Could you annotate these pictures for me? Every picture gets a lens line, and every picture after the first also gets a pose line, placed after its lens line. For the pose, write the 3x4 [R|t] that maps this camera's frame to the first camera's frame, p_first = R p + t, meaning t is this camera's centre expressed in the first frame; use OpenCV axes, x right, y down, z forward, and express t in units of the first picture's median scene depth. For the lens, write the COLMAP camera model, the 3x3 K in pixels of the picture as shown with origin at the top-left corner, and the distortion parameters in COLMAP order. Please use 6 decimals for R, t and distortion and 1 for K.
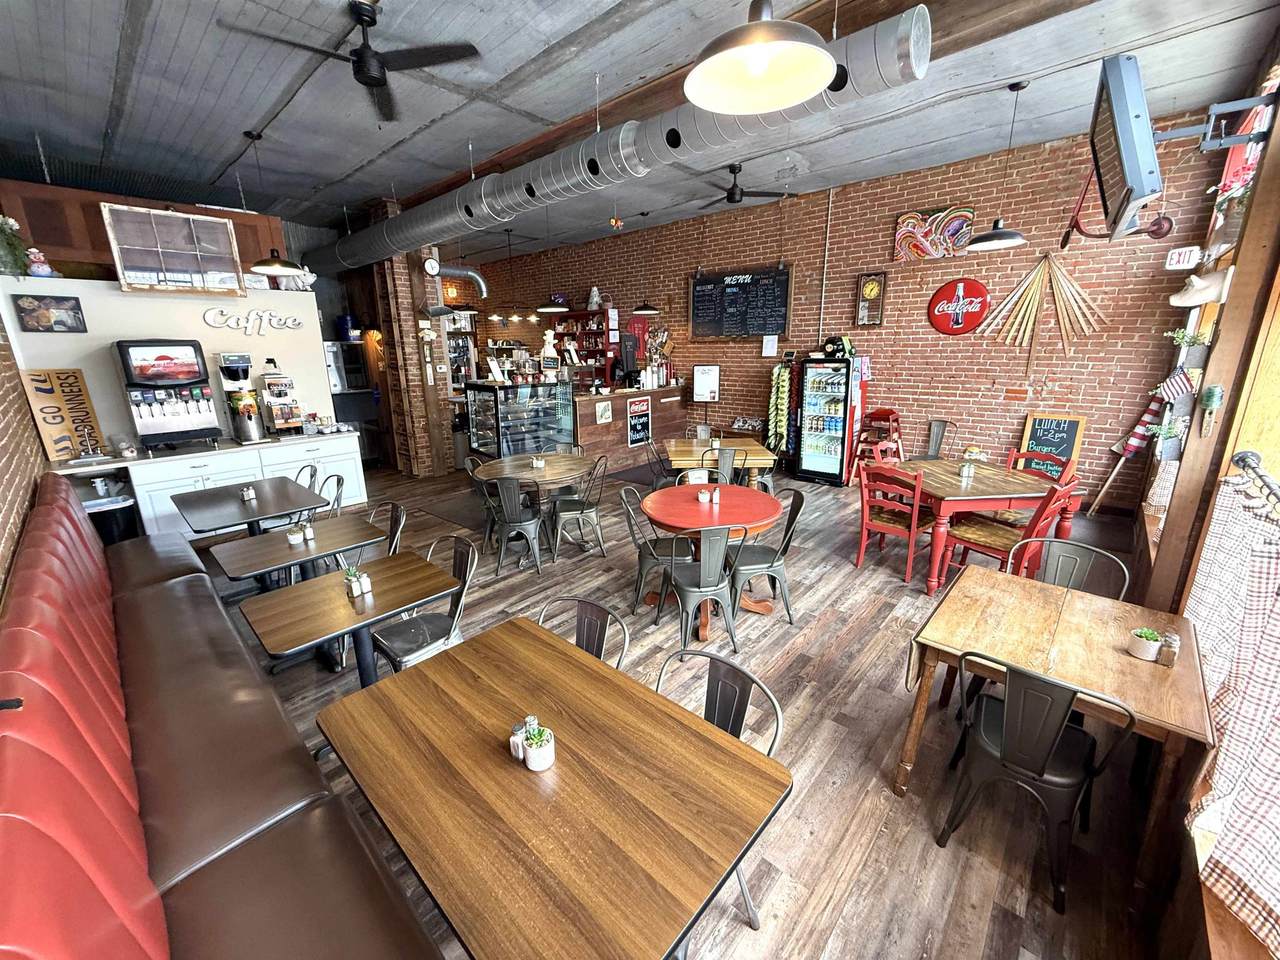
lens RADIAL K [[510.1, 0, 636.3], [0, 510.1, 478.0], [0, 0, 1]] dist [-0.000166, -0.000030]
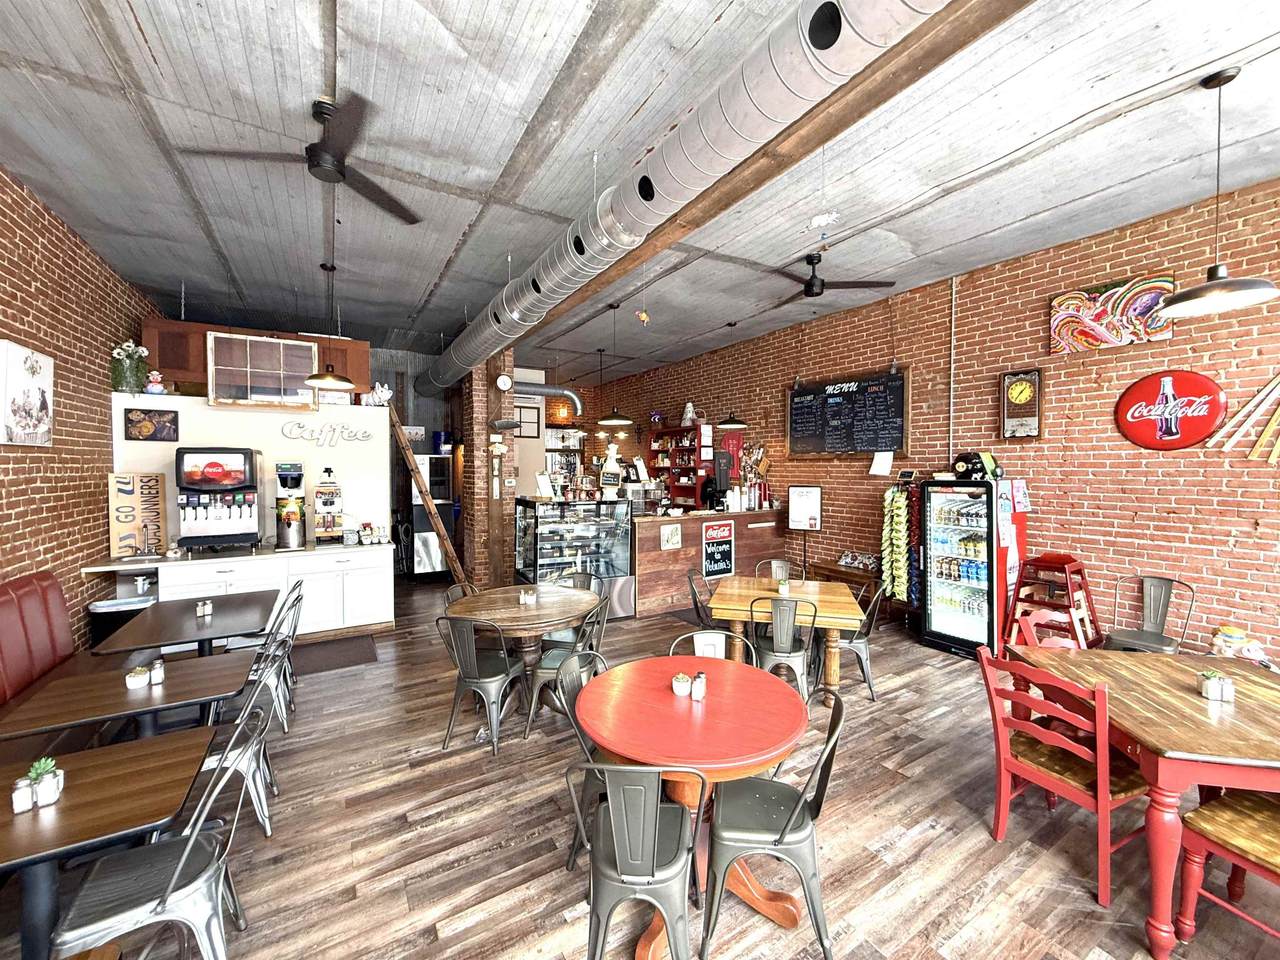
lens RADIAL K [[510.1, 0, 636.3], [0, 510.1, 478.0], [0, 0, 1]] dist [-0.000166, -0.000030]
pose [[0.959981, 0.020511, -0.279313, 0.137871], [-0.084330, 0.972199, -0.218445, -0.038418], [0.267068, 0.233257, 0.935022, 0.189513]]
